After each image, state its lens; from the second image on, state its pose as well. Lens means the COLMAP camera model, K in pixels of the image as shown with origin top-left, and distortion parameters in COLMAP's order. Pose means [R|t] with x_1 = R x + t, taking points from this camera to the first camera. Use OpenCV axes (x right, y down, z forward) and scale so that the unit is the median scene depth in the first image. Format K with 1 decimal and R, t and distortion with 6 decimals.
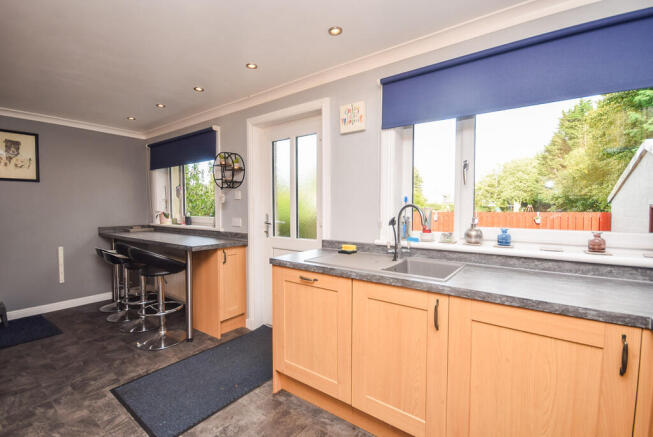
lens RADIAL K [[291.2, 0, 324.3], [0, 291.2, 218.0], [0, 0, 1]] dist [0.007542, -0.013839]
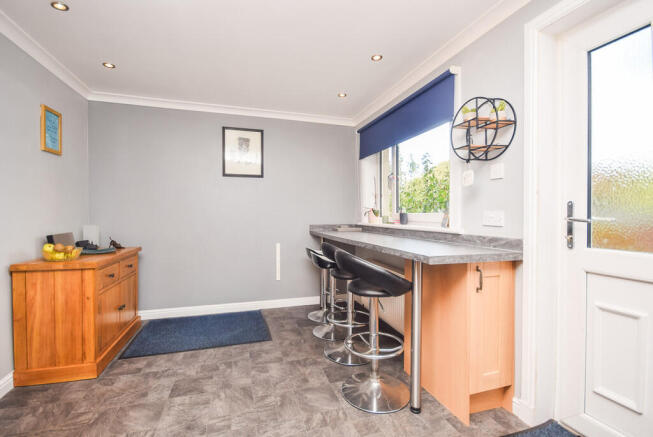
lens RADIAL K [[291.2, 0, 324.3], [0, 291.2, 218.0], [0, 0, 1]] dist [0.007542, -0.013839]
pose [[0.803986, 0.008973, -0.594580, -0.240273], [-0.023830, 0.999569, -0.017138, 0.032636], [0.594170, 0.027948, 0.803854, 0.361120]]
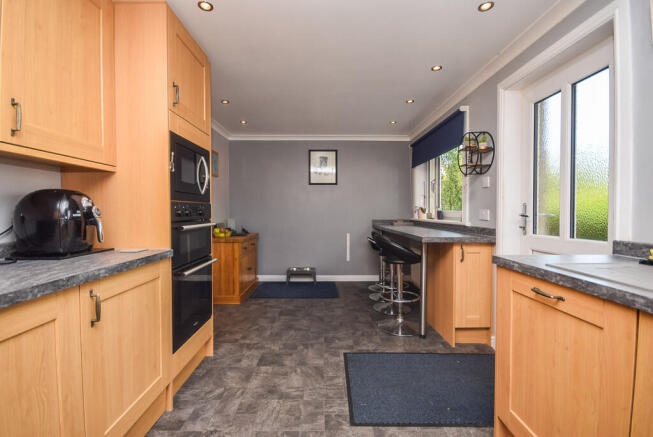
lens RADIAL K [[286.8, 0, 324.6], [0, 286.8, 216.8], [0, 0, 1]] dist [-0.006663, -0.000622]
pose [[0.598251, 0.016215, -0.801144, 0.082080], [-0.030751, 0.999523, -0.002733, 0.038087], [0.800718, 0.026271, 0.598465, 0.163315]]
